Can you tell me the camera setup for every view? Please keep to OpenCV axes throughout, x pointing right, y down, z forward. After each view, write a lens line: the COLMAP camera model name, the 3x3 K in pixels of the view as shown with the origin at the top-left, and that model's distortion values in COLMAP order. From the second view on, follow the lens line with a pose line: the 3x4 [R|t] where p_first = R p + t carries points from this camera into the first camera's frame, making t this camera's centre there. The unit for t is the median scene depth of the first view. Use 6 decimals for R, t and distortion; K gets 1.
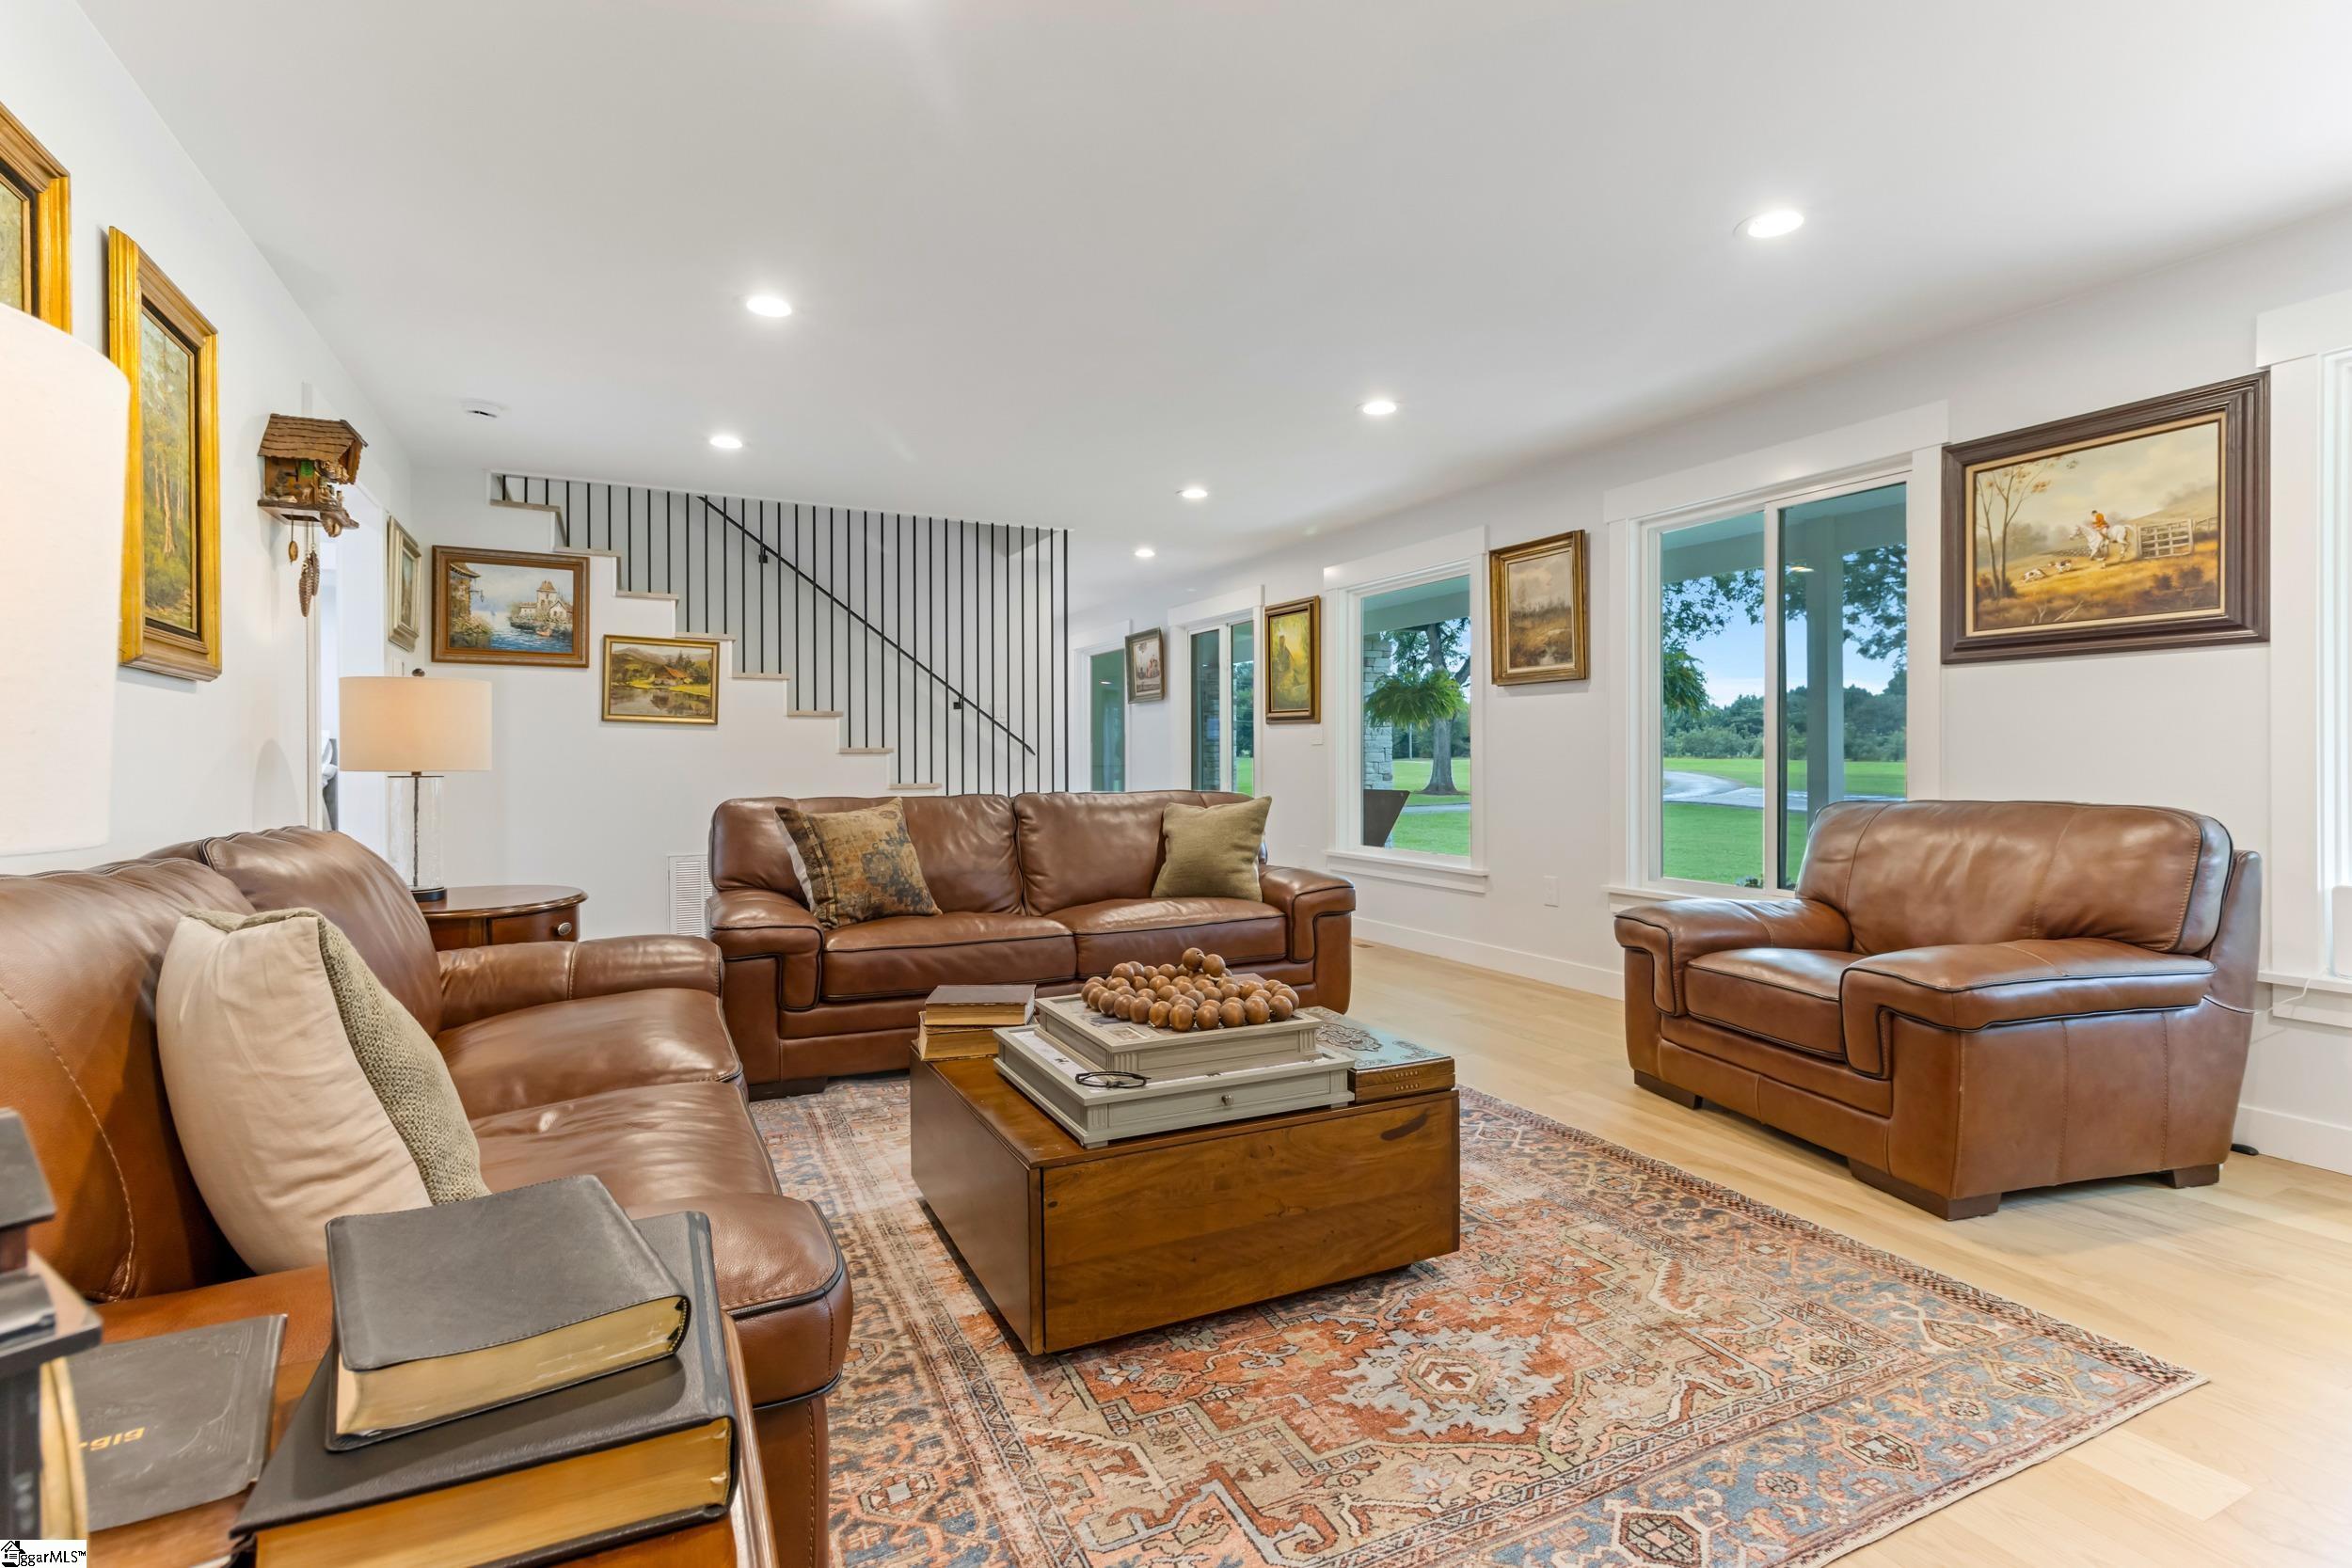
lens RADIAL K [[1126.2, 0, 1180.6], [0, 1126.2, 767.7], [0, 0, 1]] dist [0.002471, 0.000333]
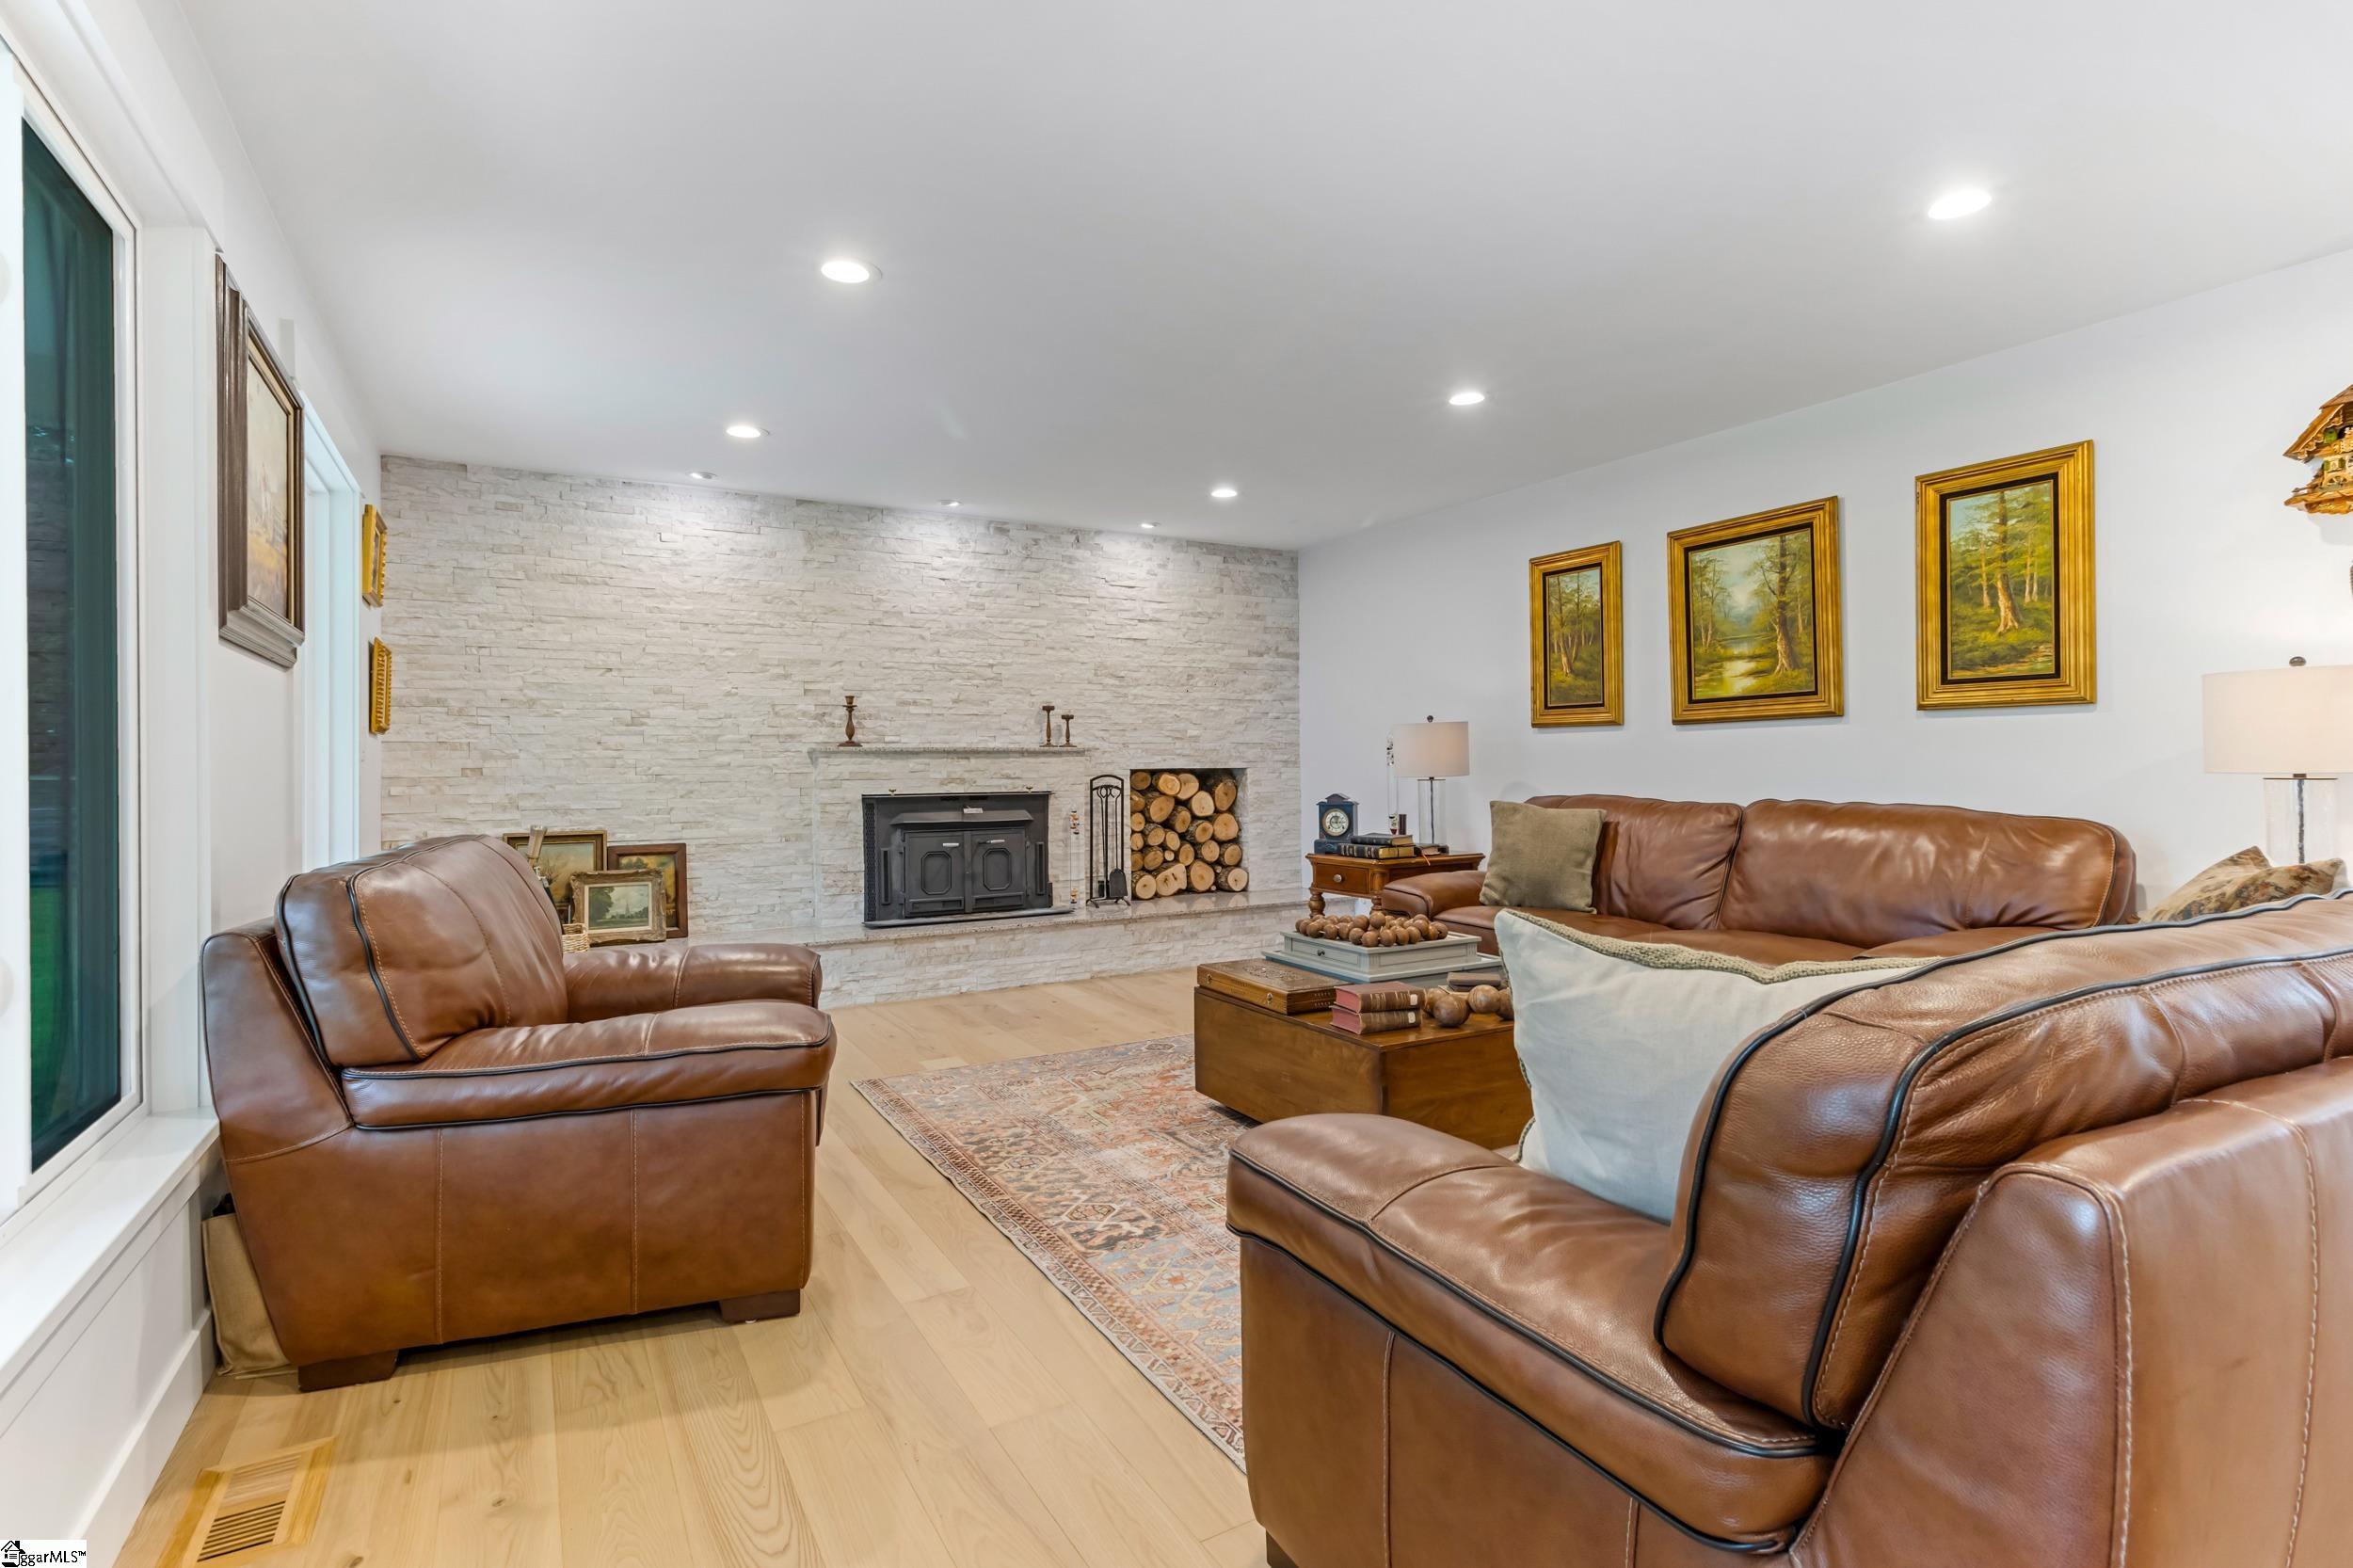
lens RADIAL K [[1126.8, 0, 1174.3], [0, 1126.8, 775.7], [0, 0, 1]] dist [0.002471, 0.000333]
pose [[-0.998272, 0.016121, -0.056500, 0.390489], [0.015103, 0.999717, 0.018402, -0.036391], [0.056781, 0.017517, -0.998233, 2.770460]]
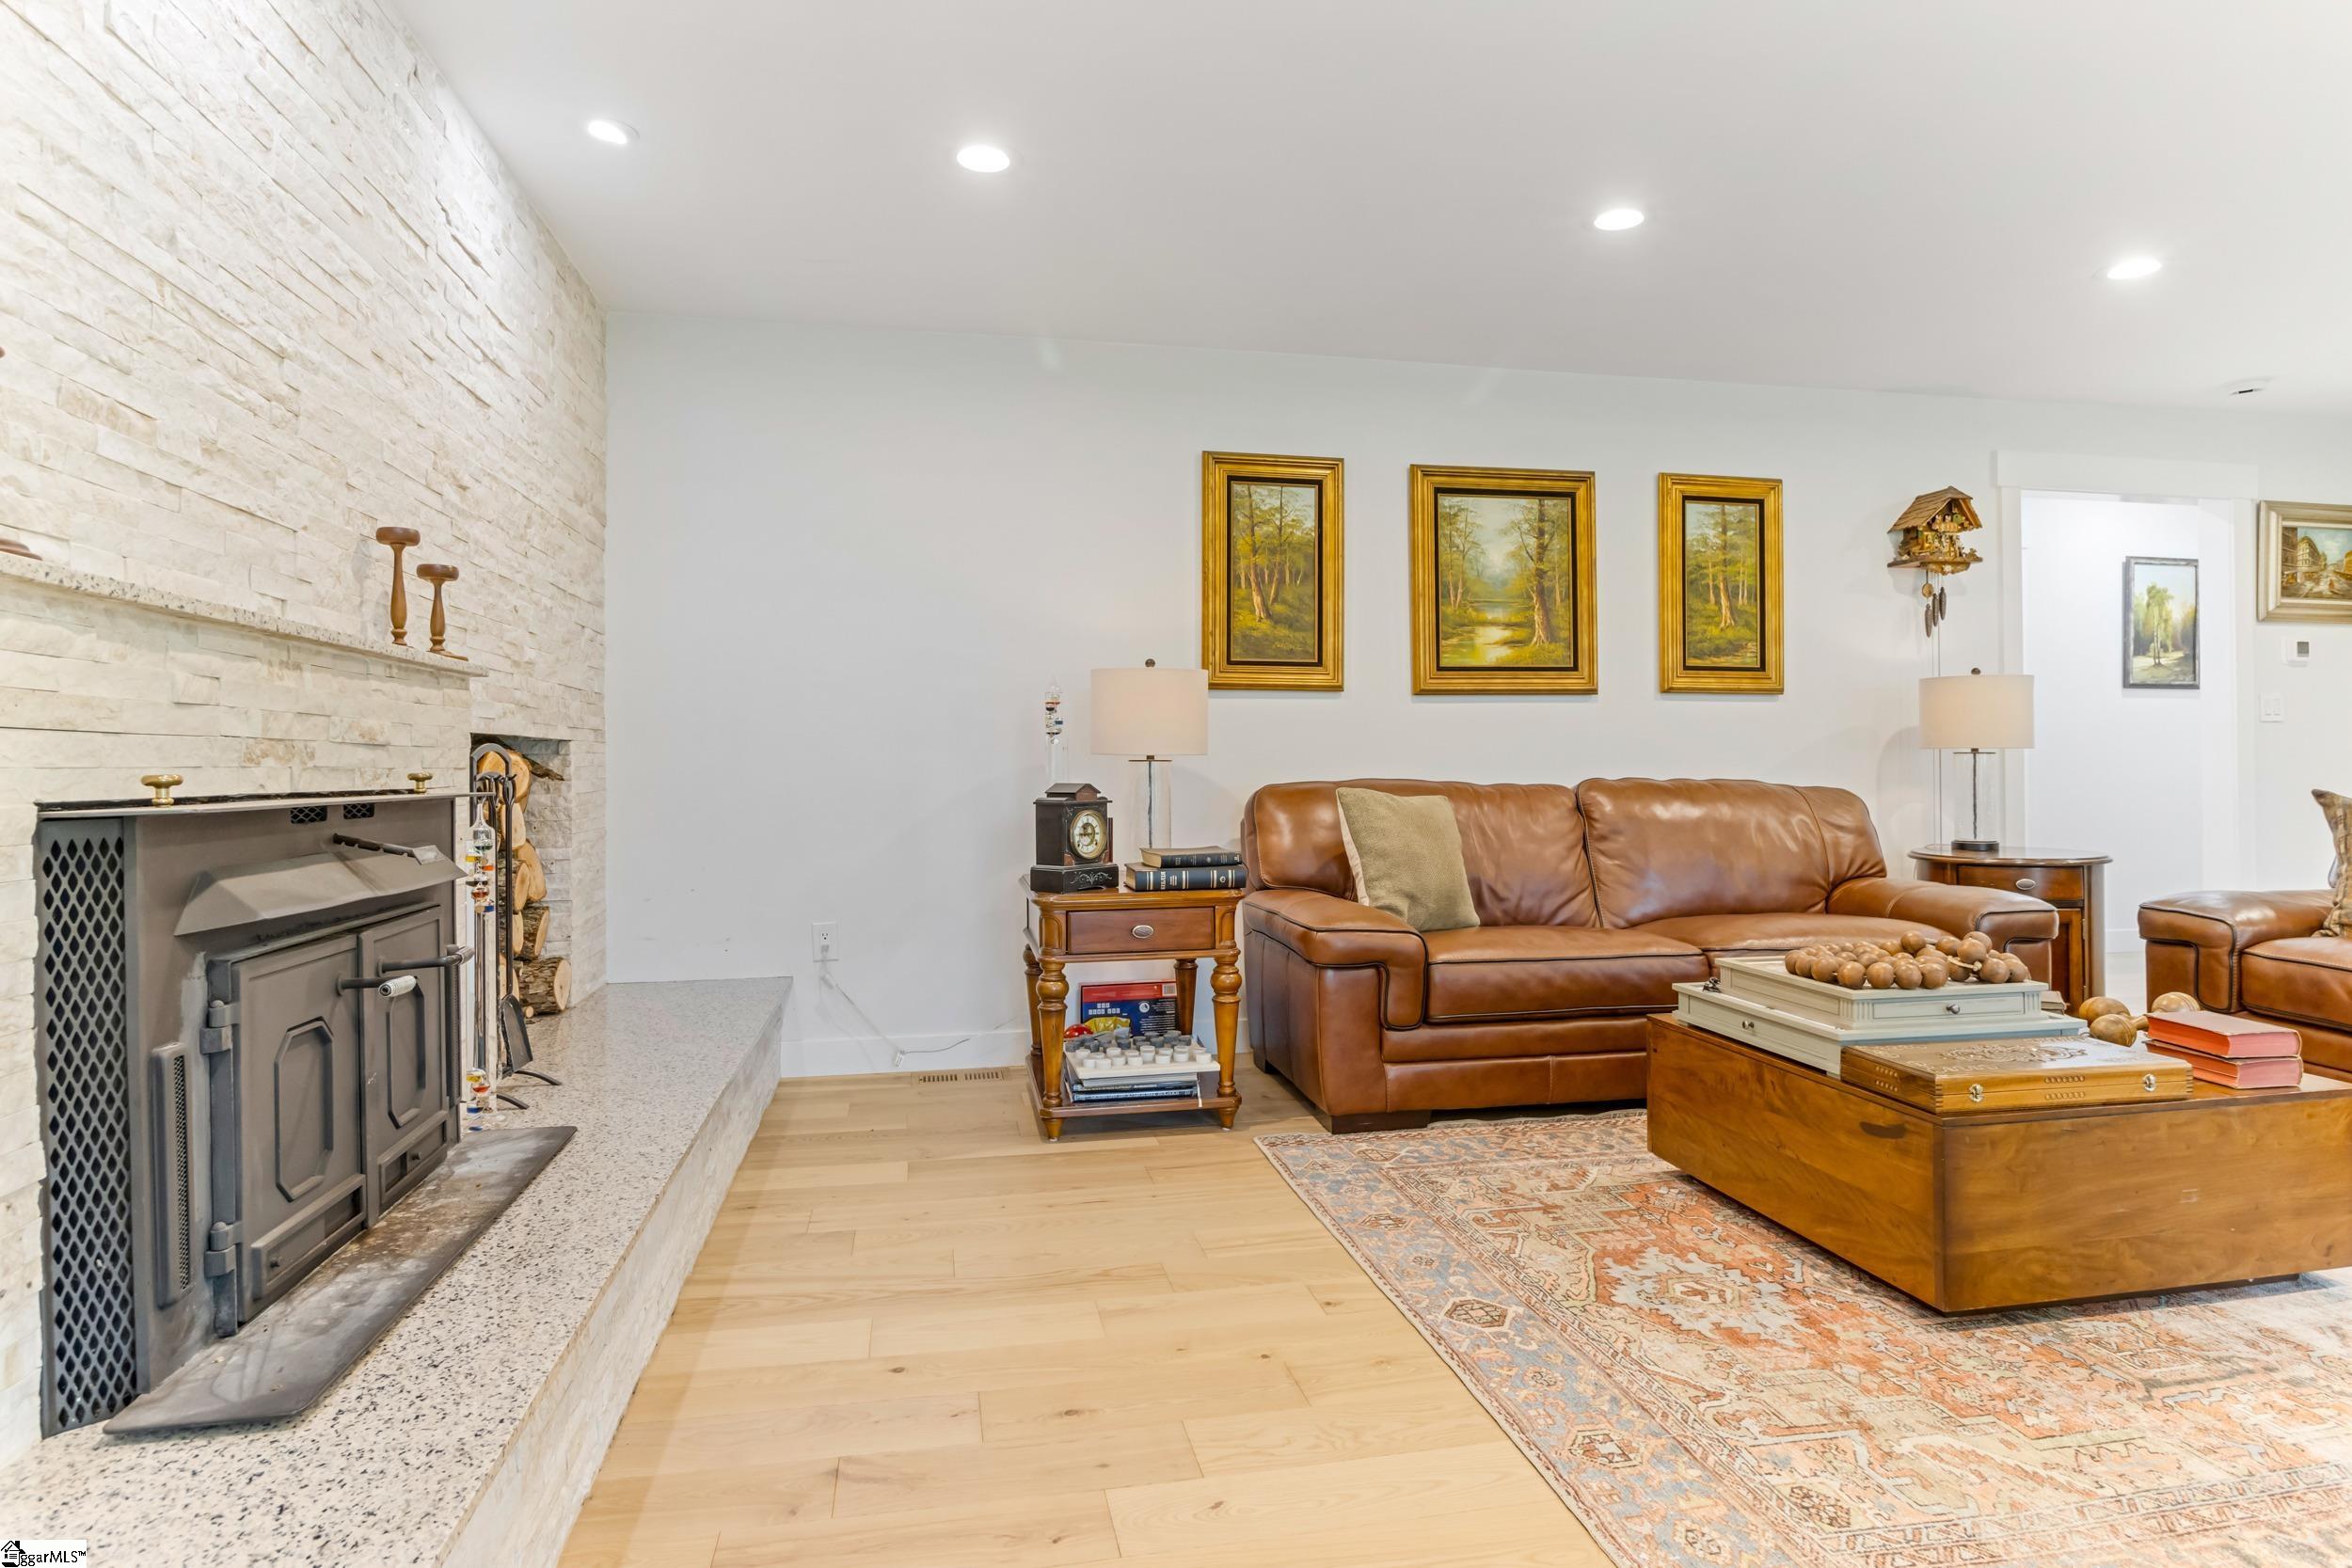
lens RADIAL K [[1267.7, 0, 1178.4], [0, 1267.7, 765.5], [0, 0, 1]] dist [-0.005816, -0.001162]
pose [[-0.261171, 0.007266, -0.965265, 1.413712], [-0.004213, 0.999954, 0.008667, 0.020043], [0.965283, 0.006331, -0.261128, 0.757477]]
